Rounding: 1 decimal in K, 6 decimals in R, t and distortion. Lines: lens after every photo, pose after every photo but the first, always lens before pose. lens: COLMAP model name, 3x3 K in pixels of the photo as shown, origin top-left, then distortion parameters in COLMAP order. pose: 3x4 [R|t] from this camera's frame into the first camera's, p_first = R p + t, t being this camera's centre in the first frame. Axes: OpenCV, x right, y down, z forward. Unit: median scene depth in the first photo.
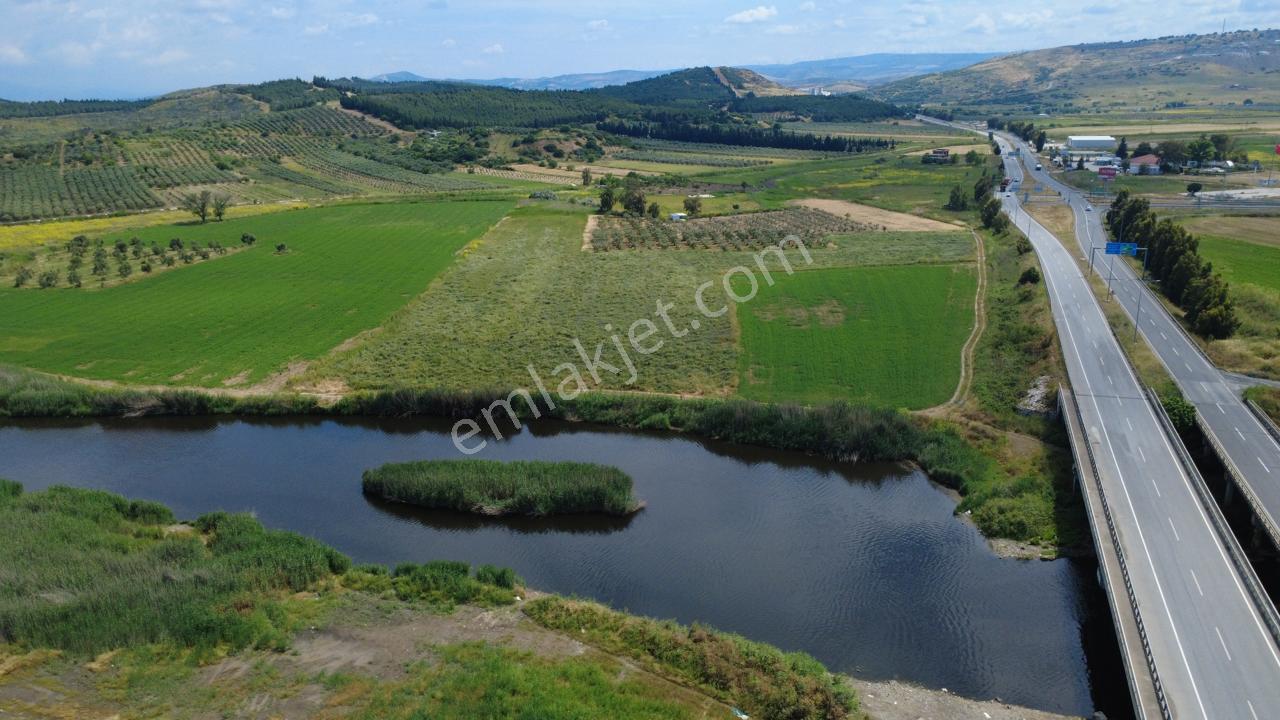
lens RADIAL K [[936.1, 0, 643.7], [0, 936.1, 358.8], [0, 0, 1]] dist [0.003608, -0.004906]
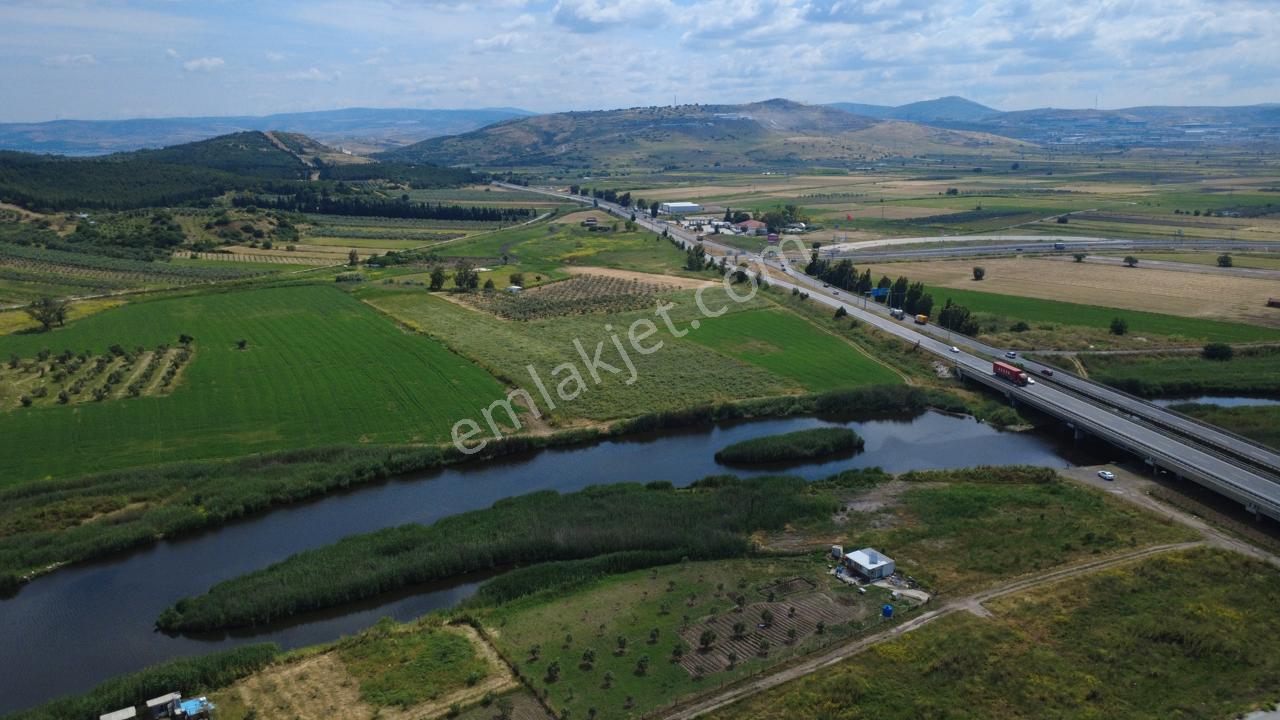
lens RADIAL K [[936.1, 0, 642.7], [0, 936.1, 348.1], [0, 0, 1]] dist [0.003608, -0.004906]
pose [[0.862128, -0.102468, 0.496220, -0.273573], [0.133657, 0.990642, -0.027649, -0.009480], [-0.488744, 0.090160, 0.867756, -0.103313]]
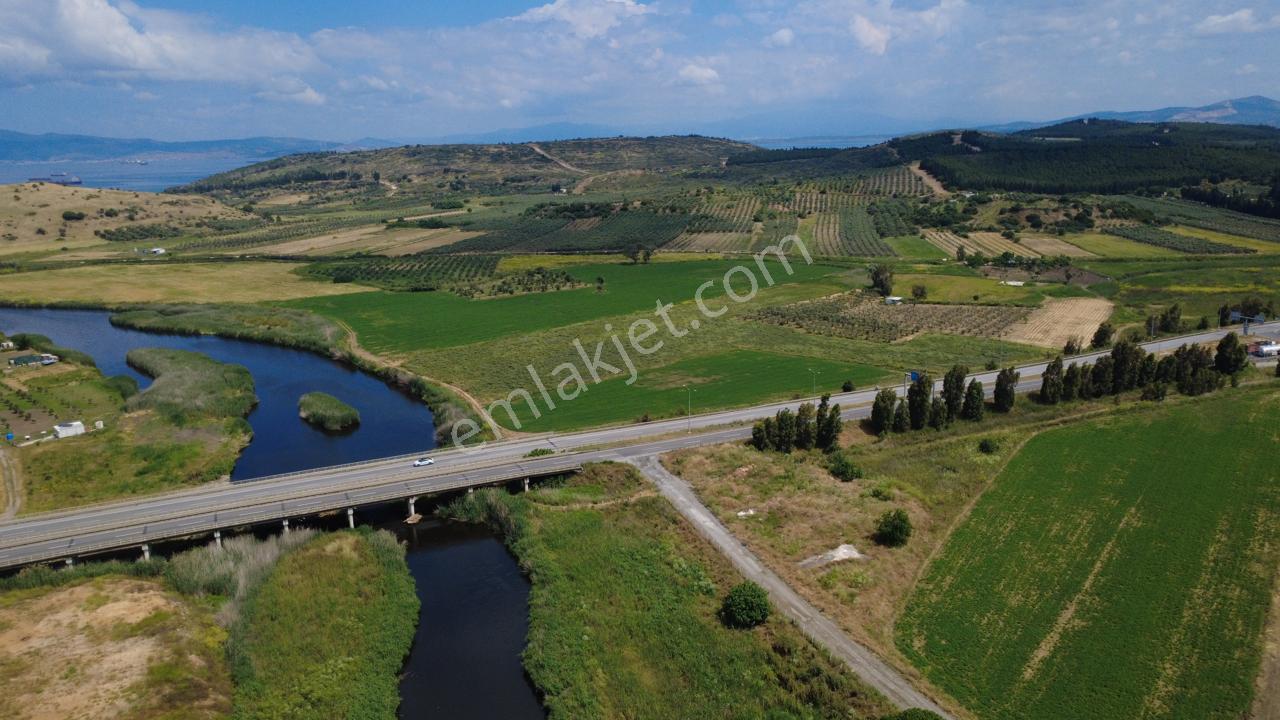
lens RADIAL K [[936.1, 0, 641.6], [0, 936.1, 371.0], [0, 0, 1]] dist [0.003608, -0.004906]
pose [[0.681855, 0.178208, -0.709447, 0.402718], [-0.188274, 0.979950, 0.065205, -0.051004], [0.706842, 0.089110, 0.701736, -0.011396]]
